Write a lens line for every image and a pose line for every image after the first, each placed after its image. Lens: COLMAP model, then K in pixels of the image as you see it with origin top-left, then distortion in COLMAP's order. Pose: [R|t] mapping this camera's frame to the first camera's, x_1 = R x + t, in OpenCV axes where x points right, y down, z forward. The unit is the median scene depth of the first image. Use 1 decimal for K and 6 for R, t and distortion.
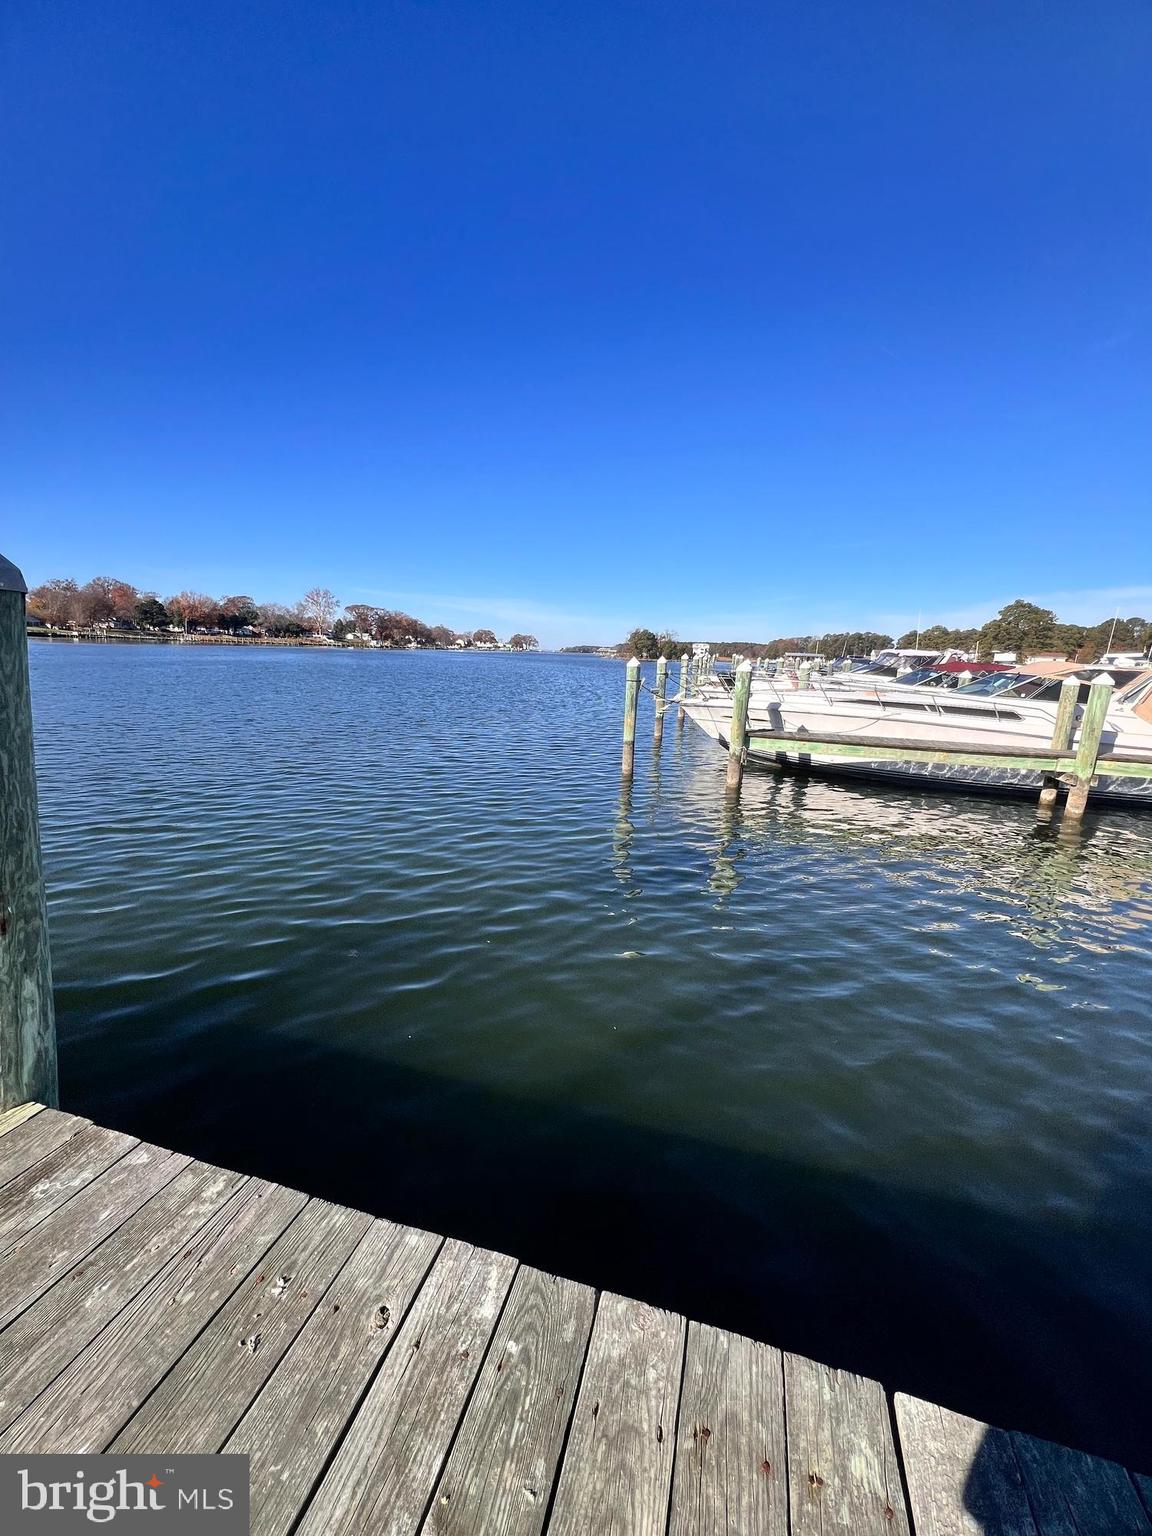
lens RADIAL K [[614.5, 0, 572.7], [0, 614.5, 771.1], [0, 0, 1]] dist [0.000097, -0.000134]
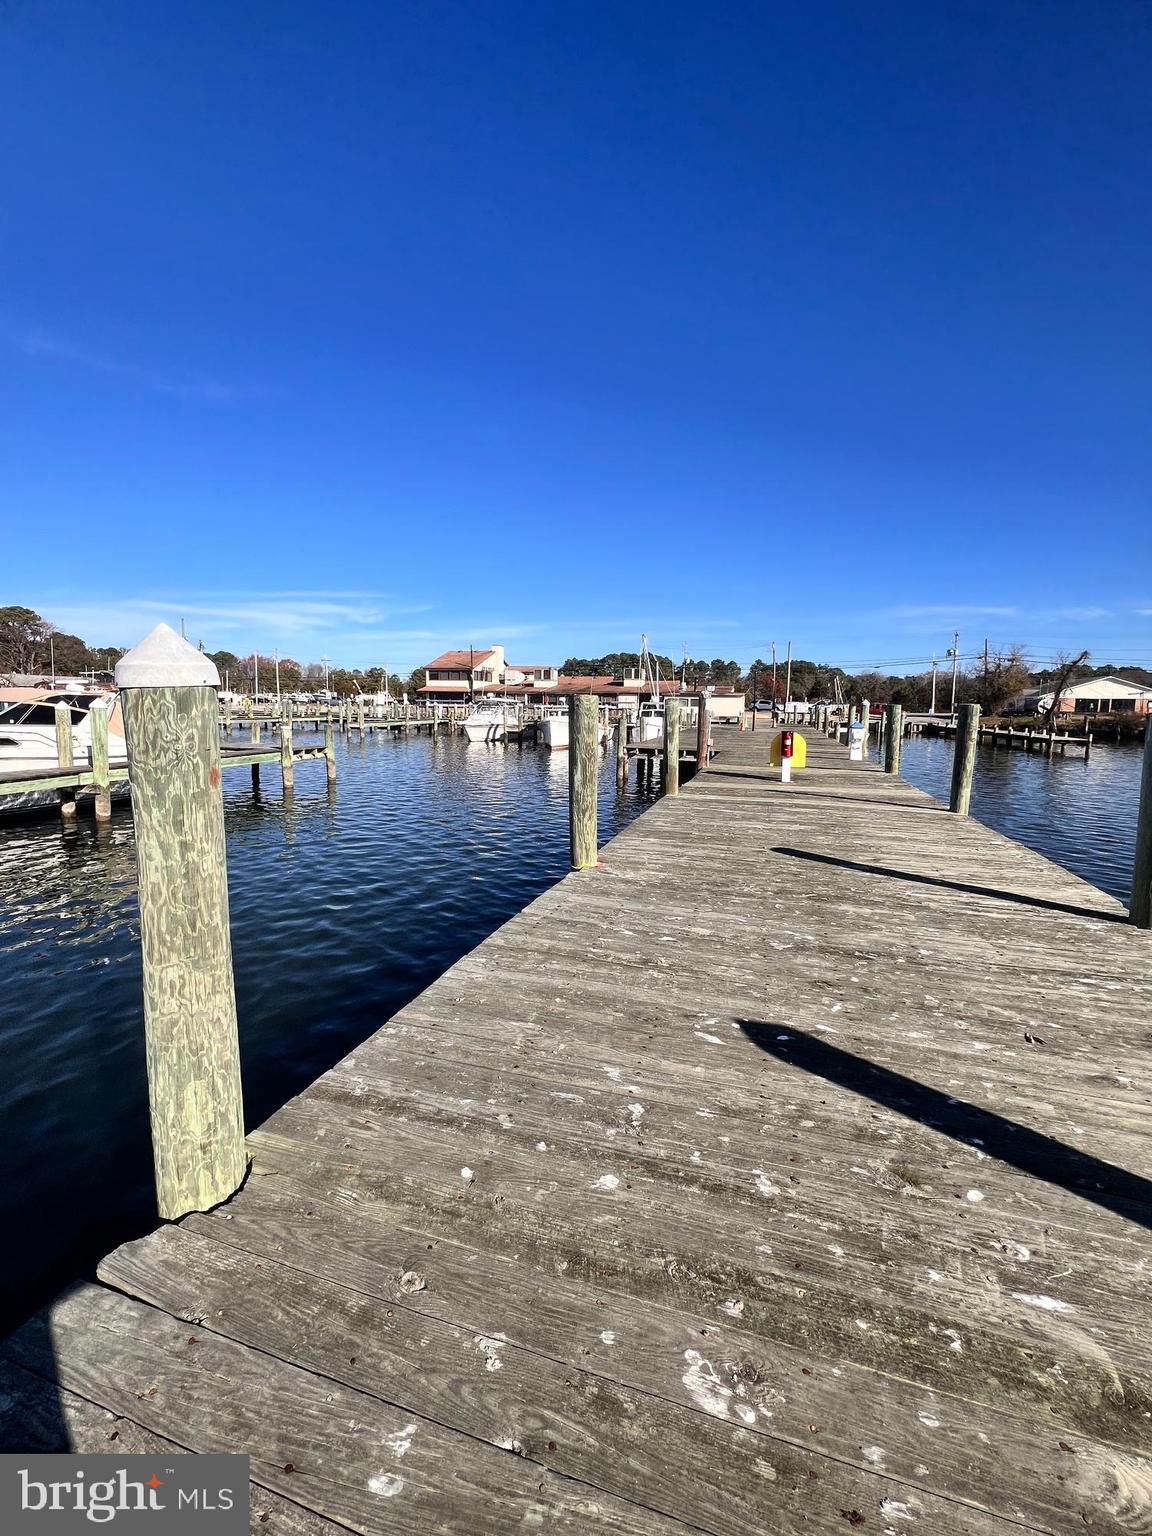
lens RADIAL K [[614.5, 0, 572.7], [0, 614.5, 771.1], [0, 0, 1]] dist [0.000097, -0.000134]
pose [[0.025606, -0.152100, 0.988033, -0.300271], [0.177457, 0.973352, 0.145241, -0.027340], [-0.983795, 0.171614, 0.051914, 0.038073]]
